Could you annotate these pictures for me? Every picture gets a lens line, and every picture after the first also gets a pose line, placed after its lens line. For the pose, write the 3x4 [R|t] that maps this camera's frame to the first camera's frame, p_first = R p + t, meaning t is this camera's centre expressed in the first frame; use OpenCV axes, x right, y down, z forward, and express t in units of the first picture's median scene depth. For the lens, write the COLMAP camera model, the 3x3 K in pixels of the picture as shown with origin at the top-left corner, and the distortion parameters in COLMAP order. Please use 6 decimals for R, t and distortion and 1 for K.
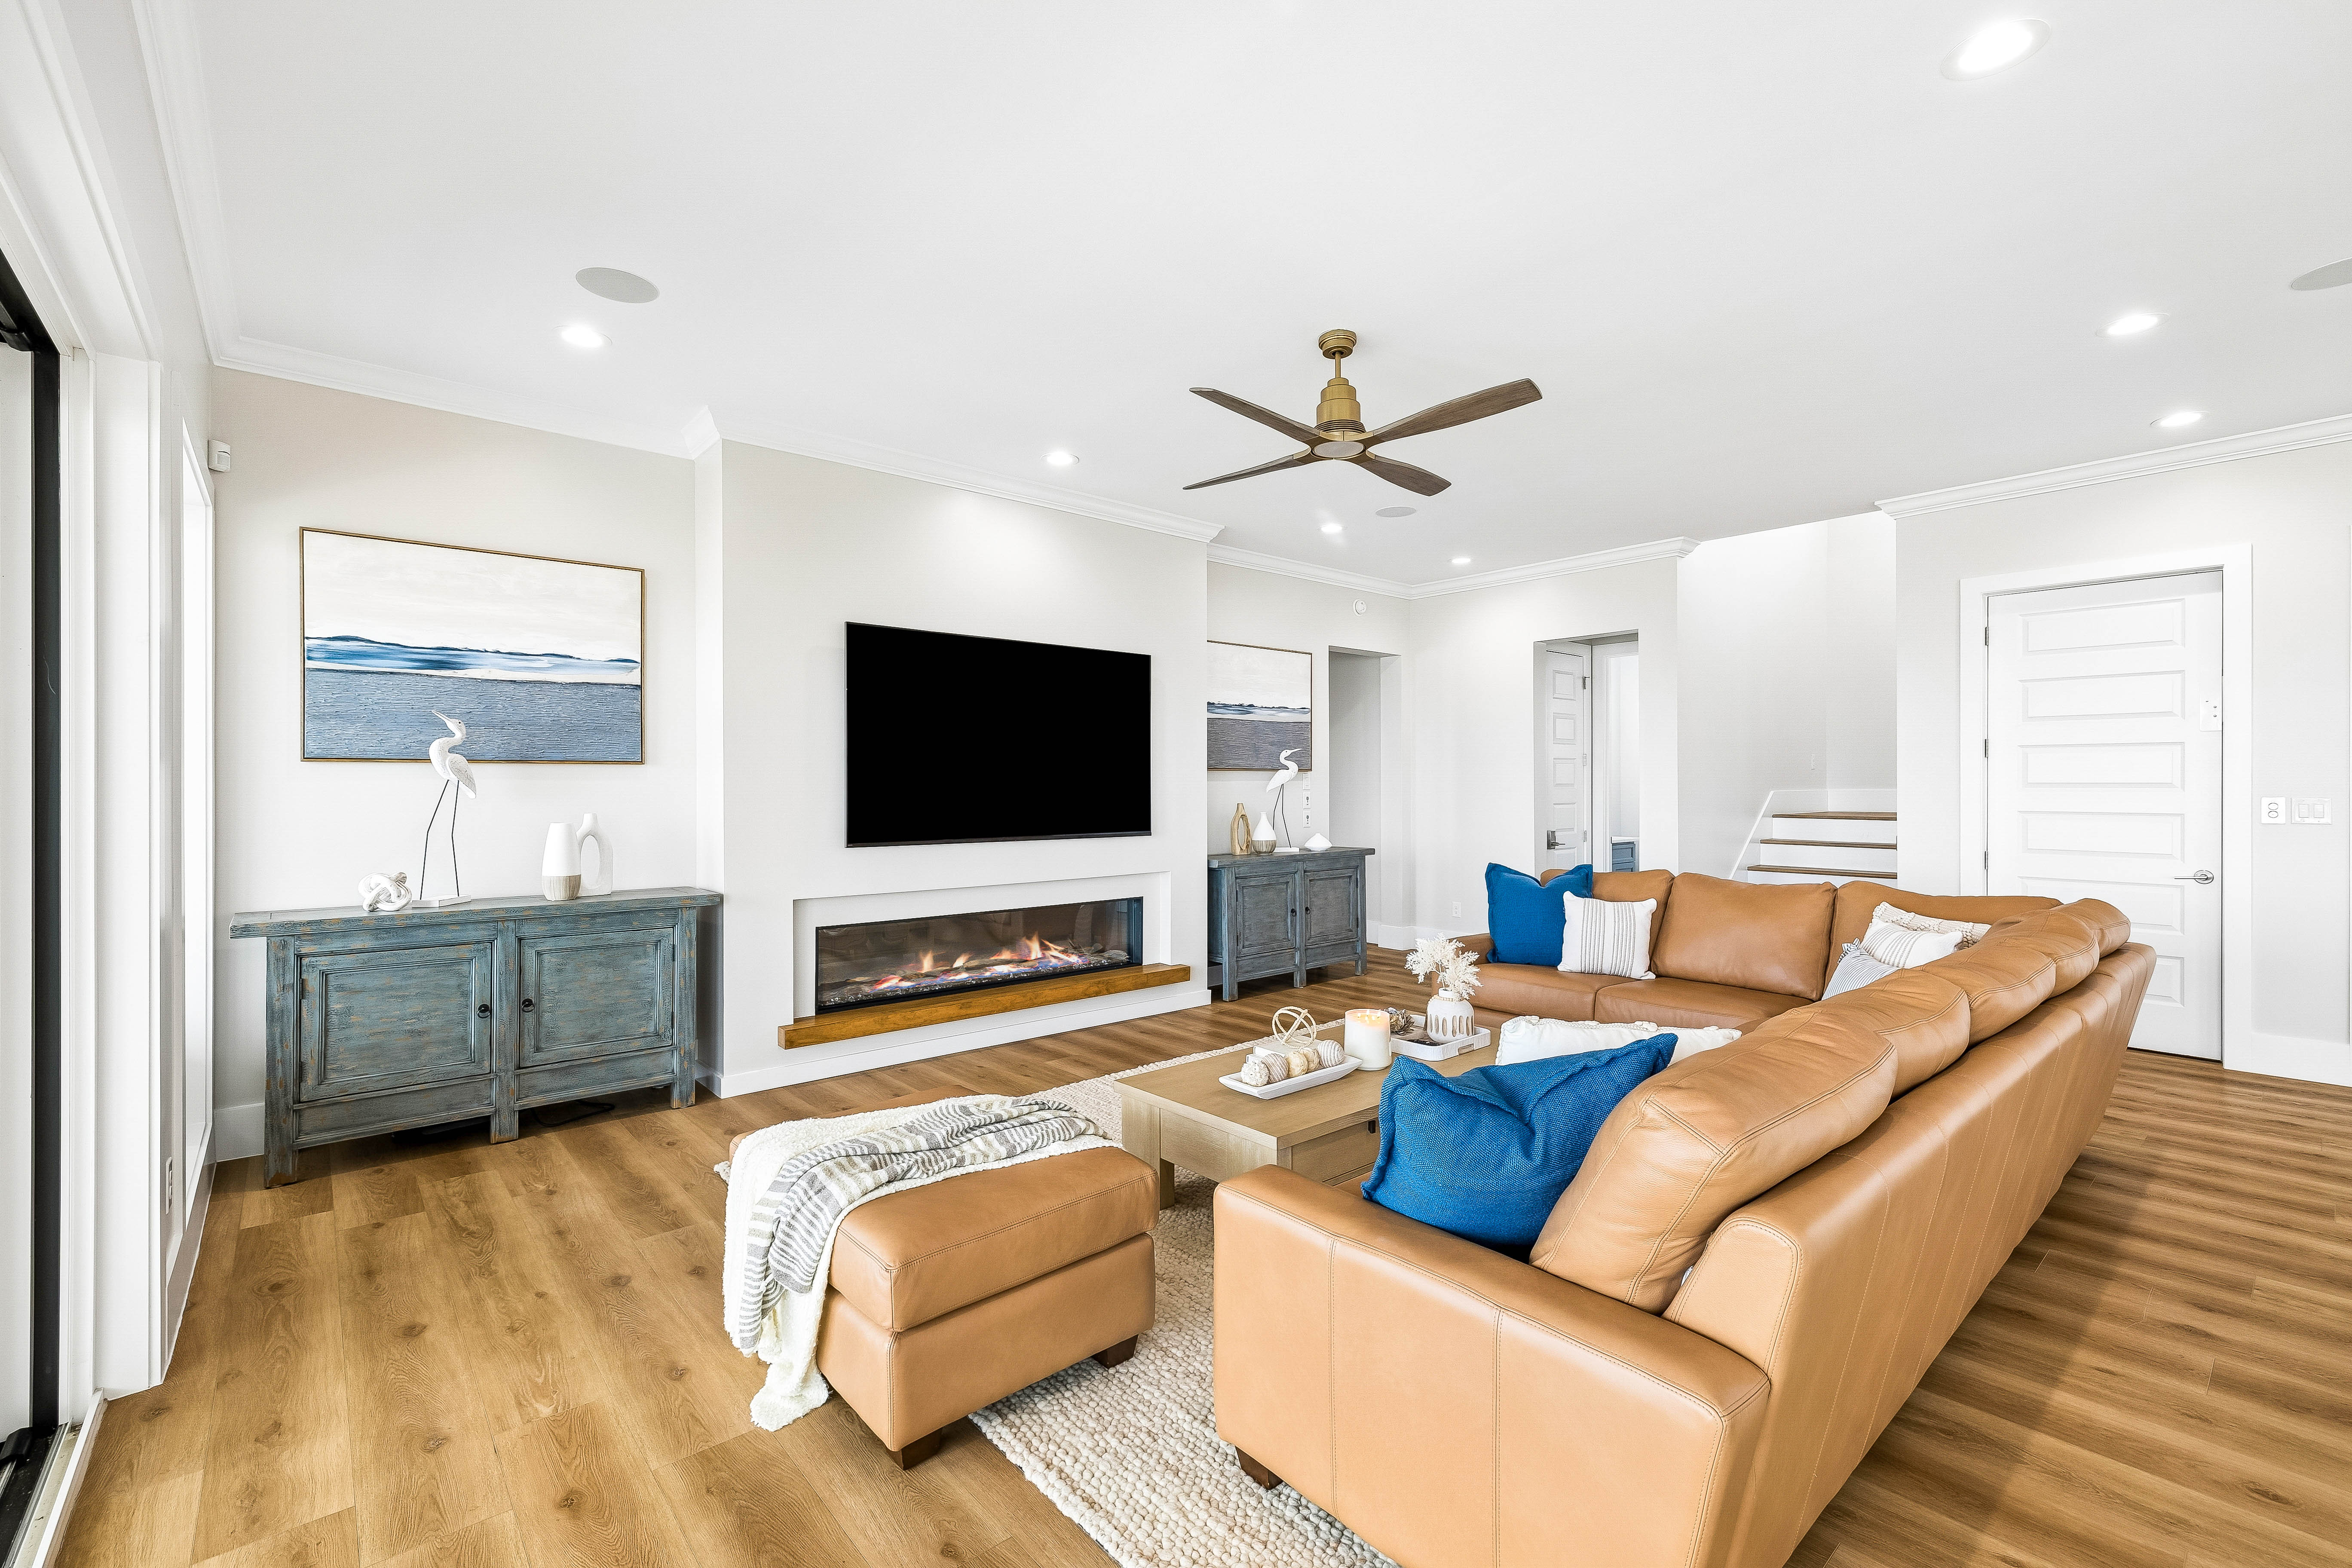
lens RADIAL K [[1011.0, 0, 1225.9], [0, 1011.0, 780.0], [0, 0, 1]] dist [0.000929, 0.000067]
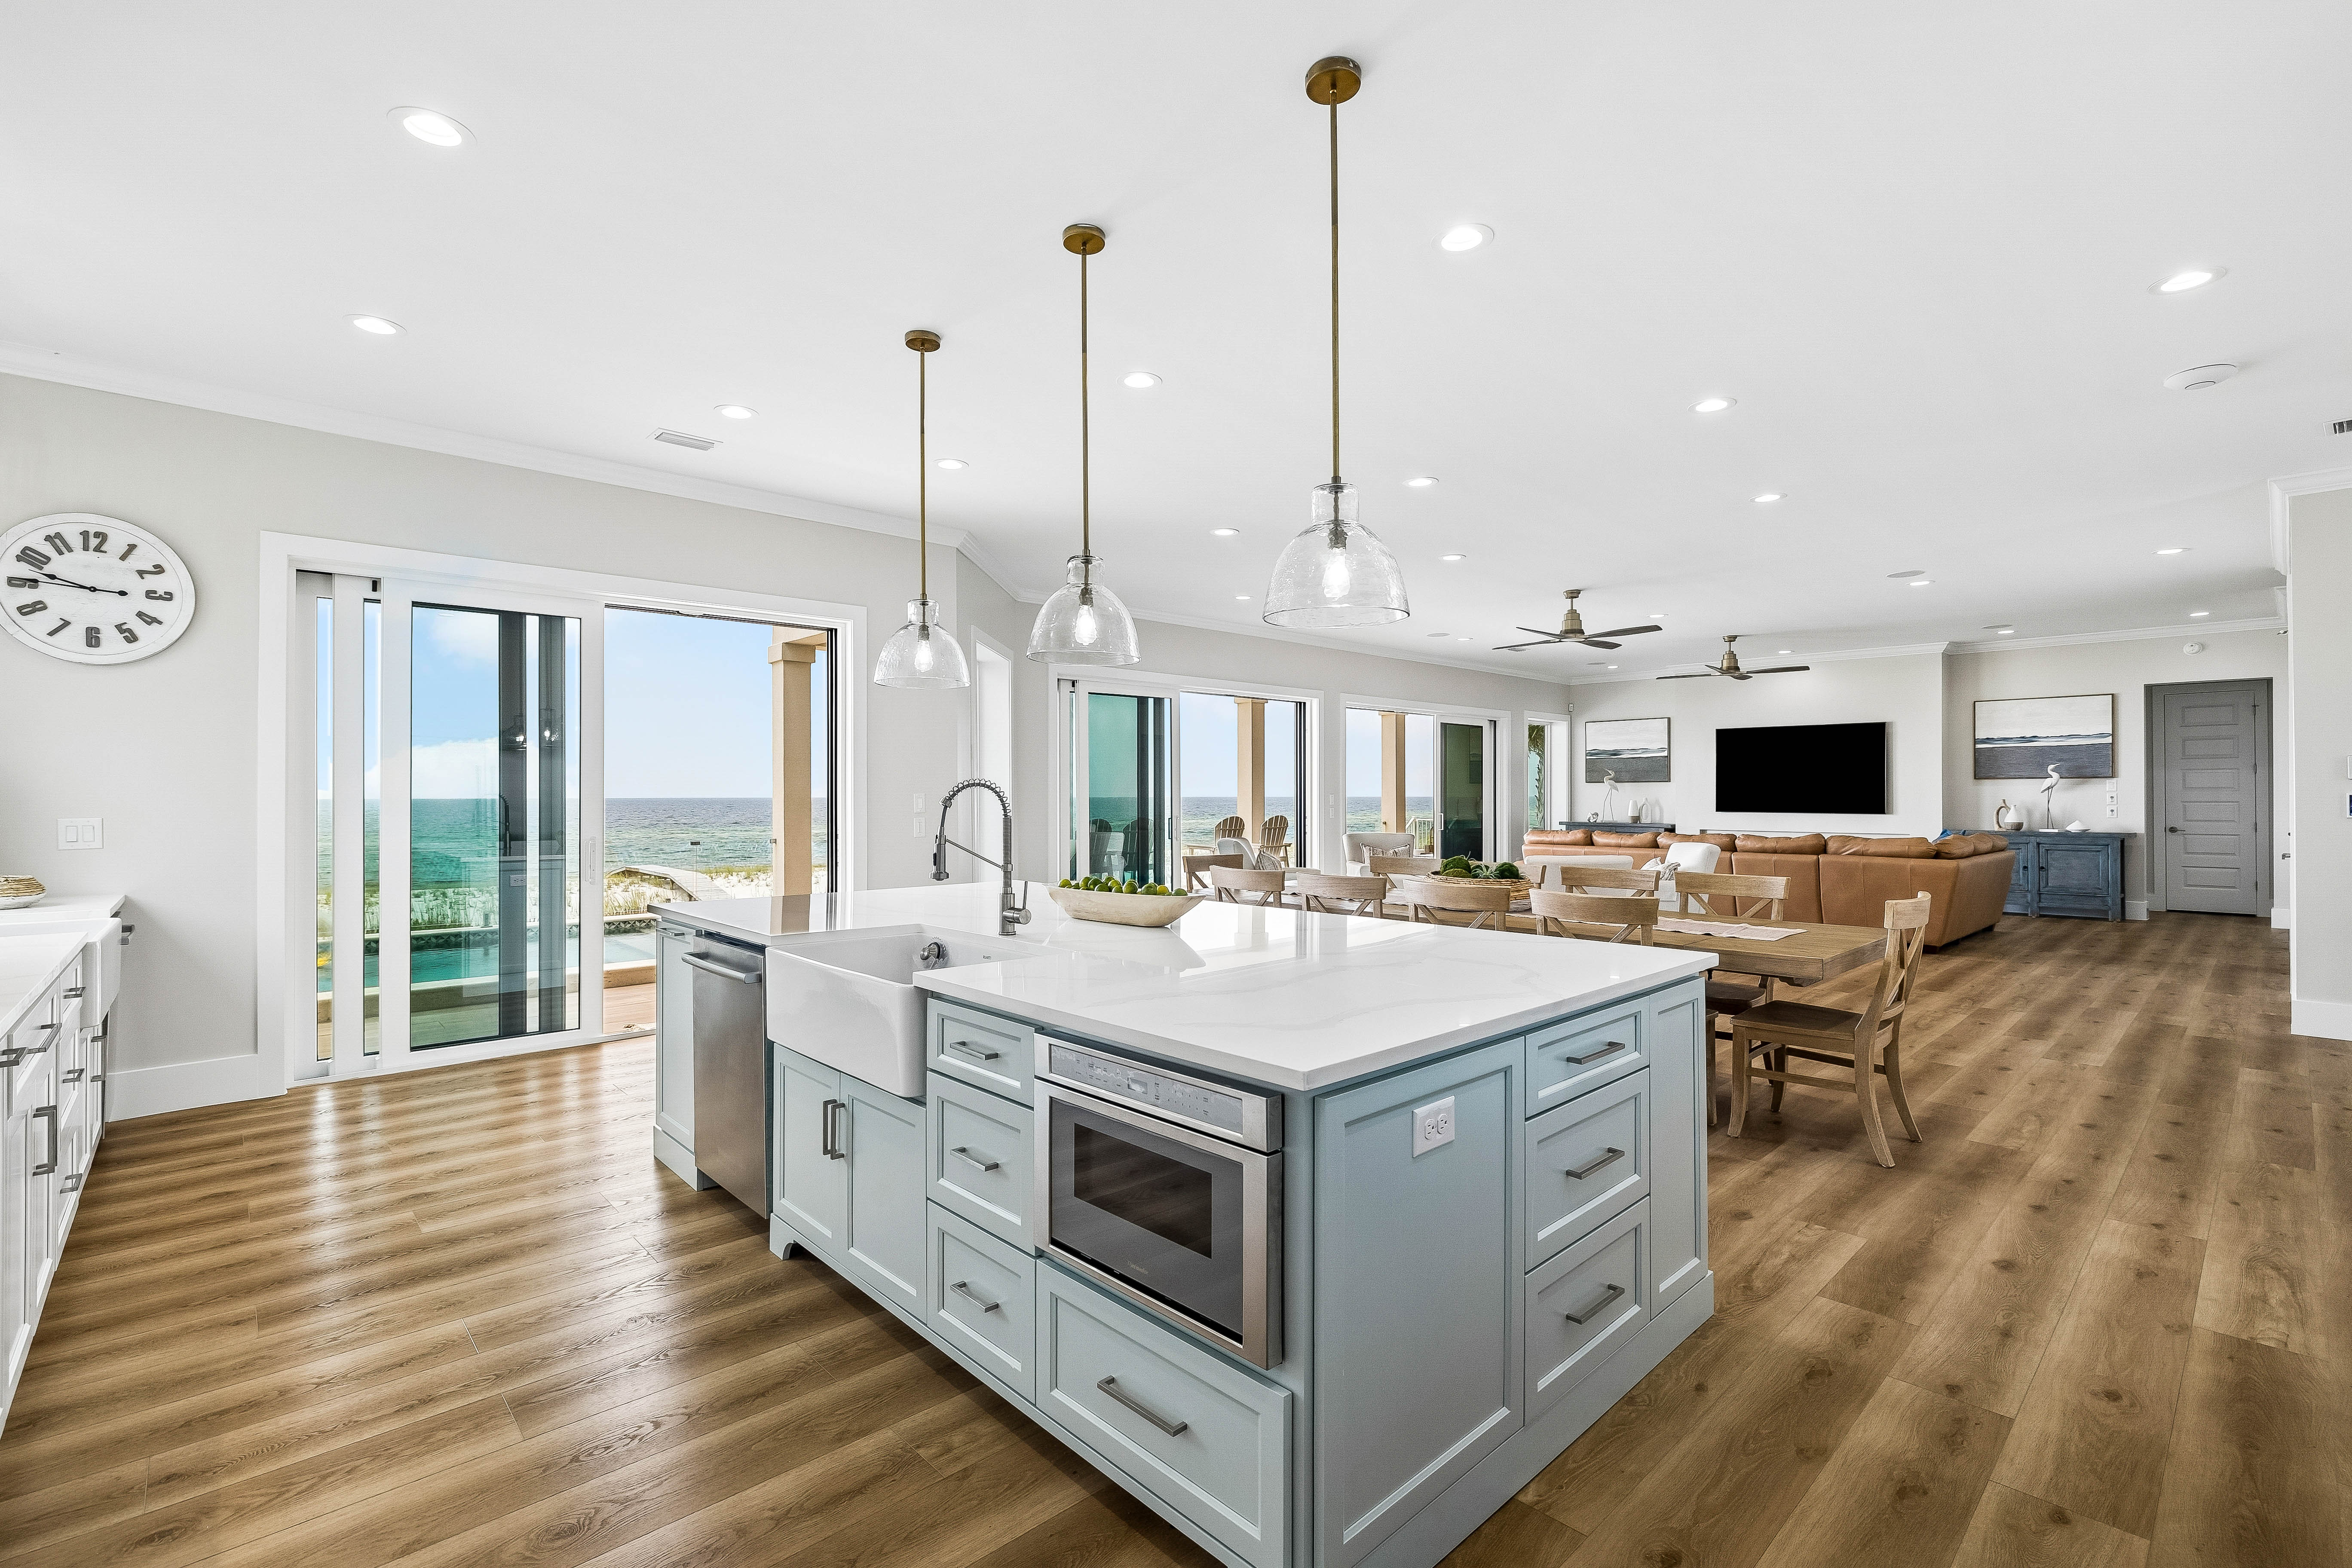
lens RADIAL K [[1050.2, 0, 1179.6], [0, 1050.2, 788.3], [0, 0, 1]] dist [-0.002123, 0.000041]
pose [[0.027388, -0.004953, -0.999613, 2.747817], [0.001942, 0.999986, -0.004902, 0.018997], [0.999623, -0.001807, 0.027397, -0.615842]]
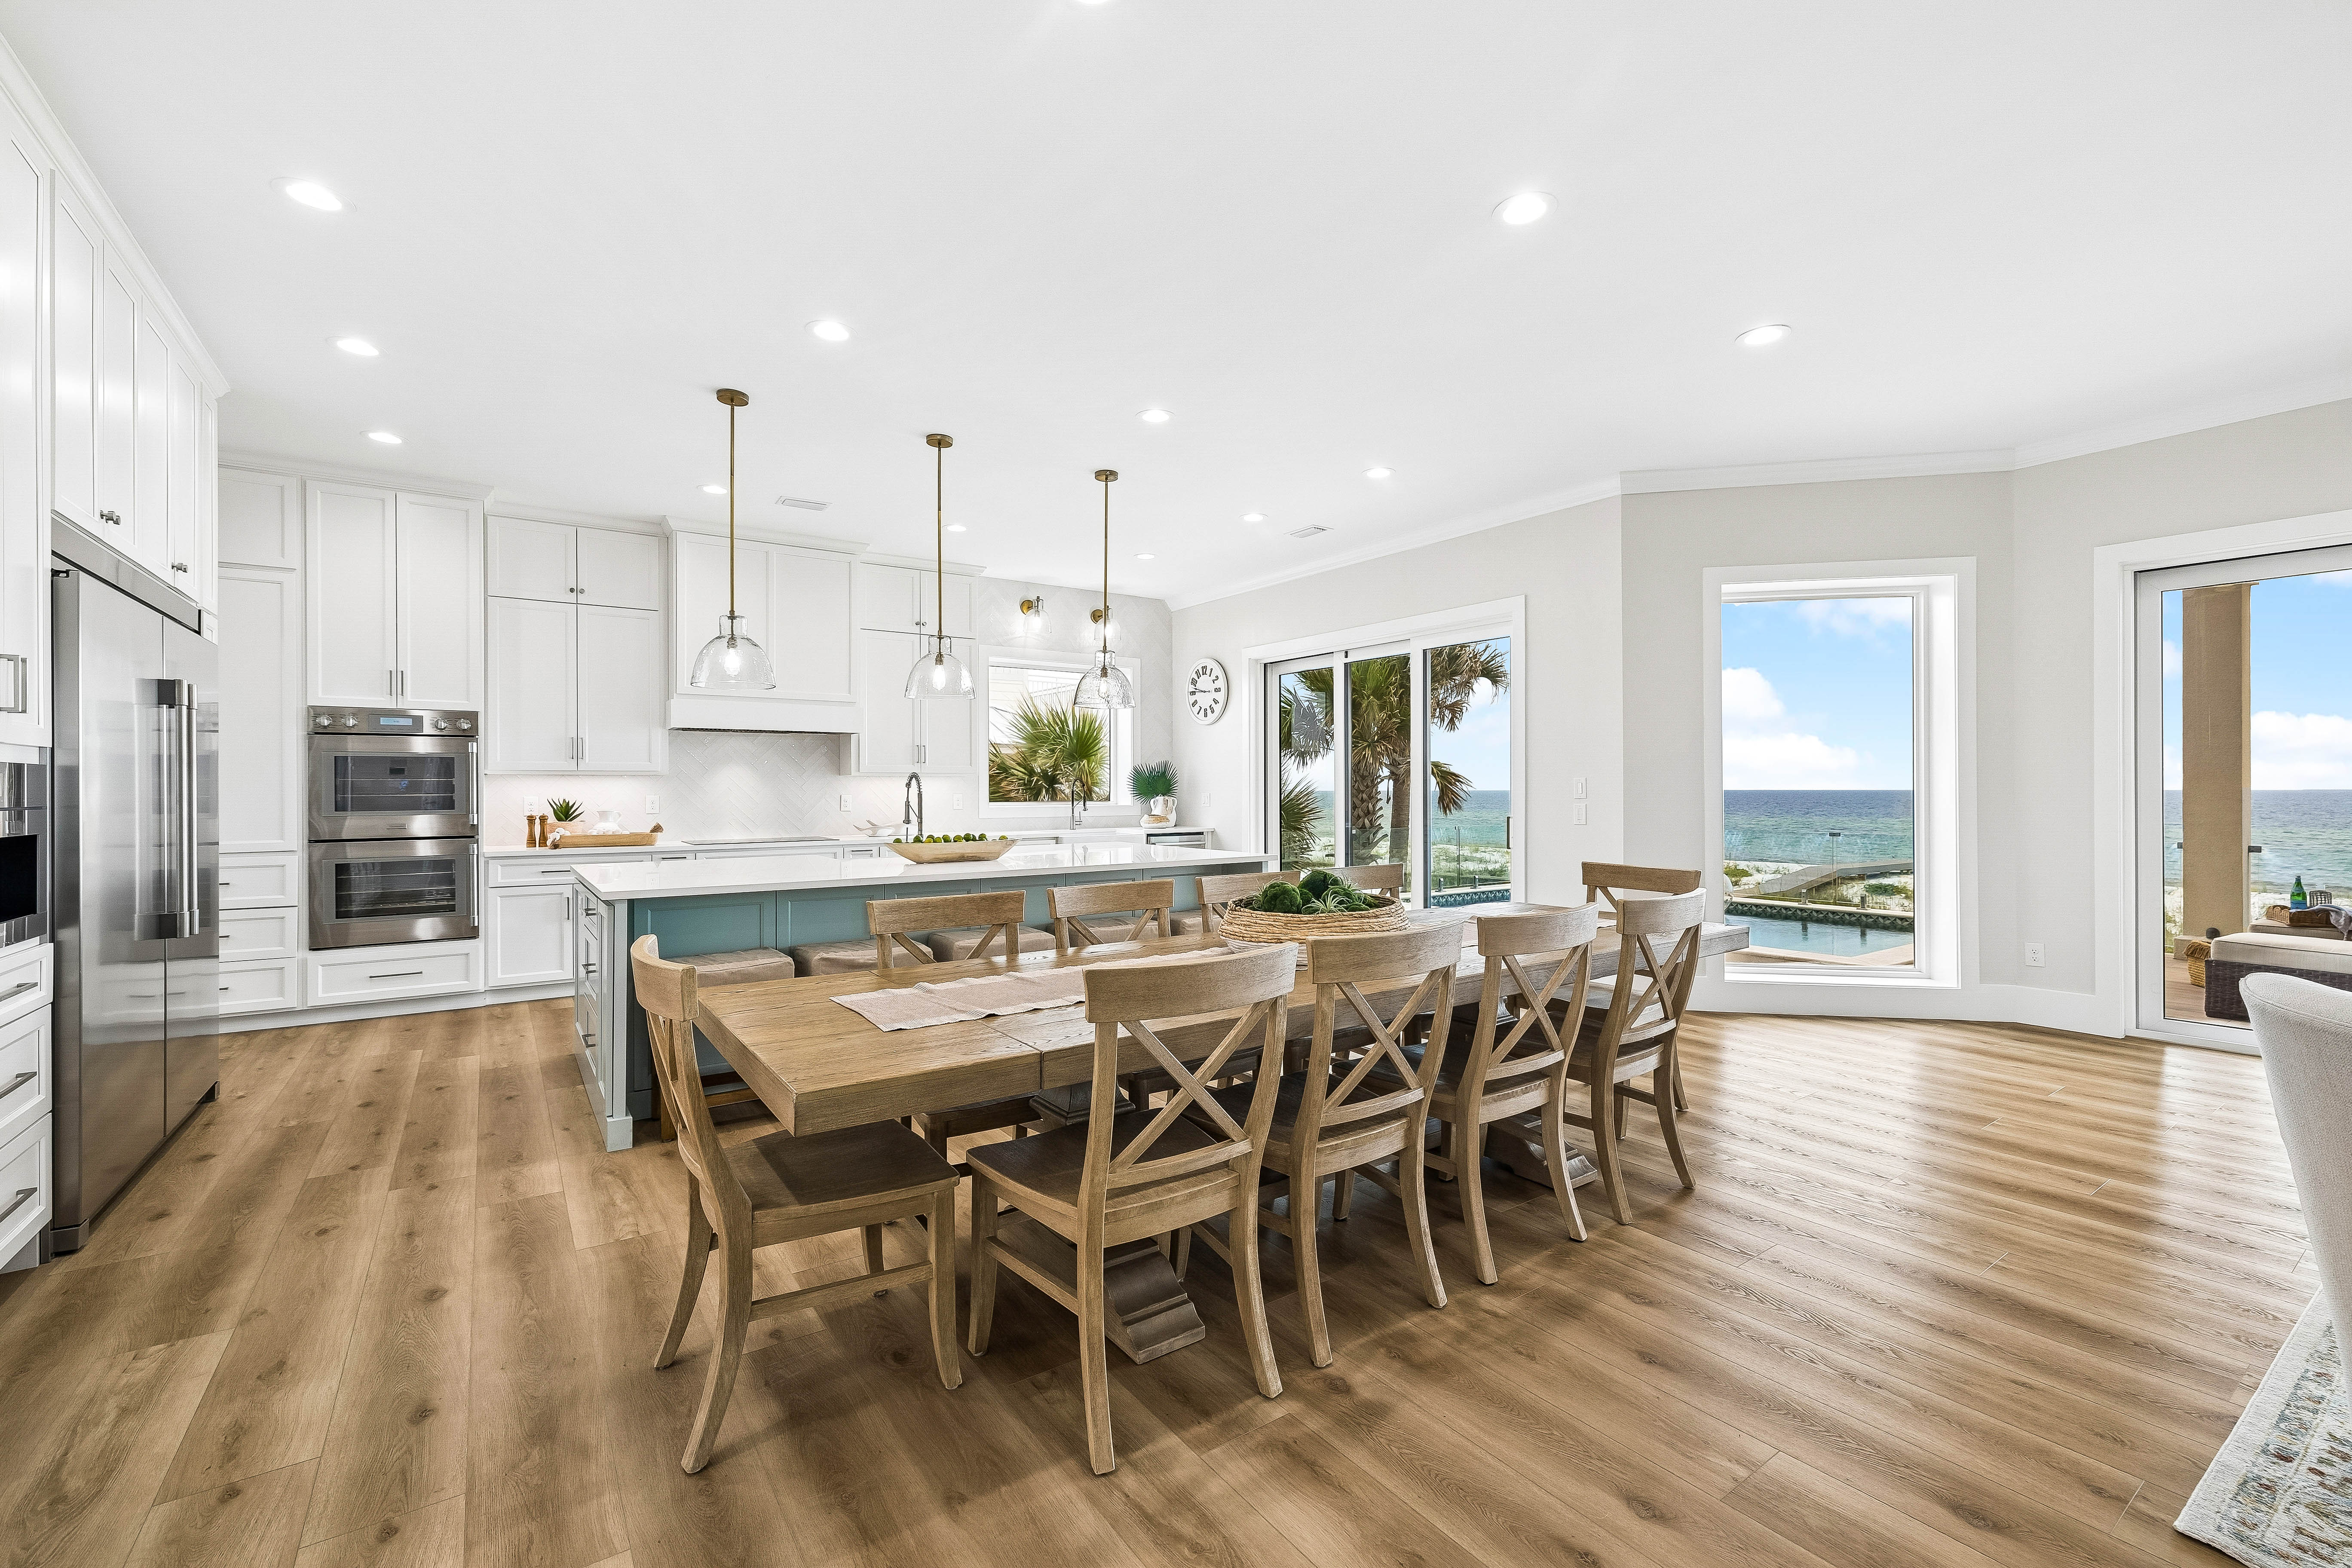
lens RADIAL K [[987.4, 0, 1162.1], [0, 987.4, 788.1], [0, 0, 1]] dist [0.003383, 0.000191]
pose [[-0.991555, 0.005014, 0.129592, 1.549424], [0.004961, 0.999987, -0.000736, 0.031052], [-0.129594, -0.000087, -0.991567, 0.487039]]
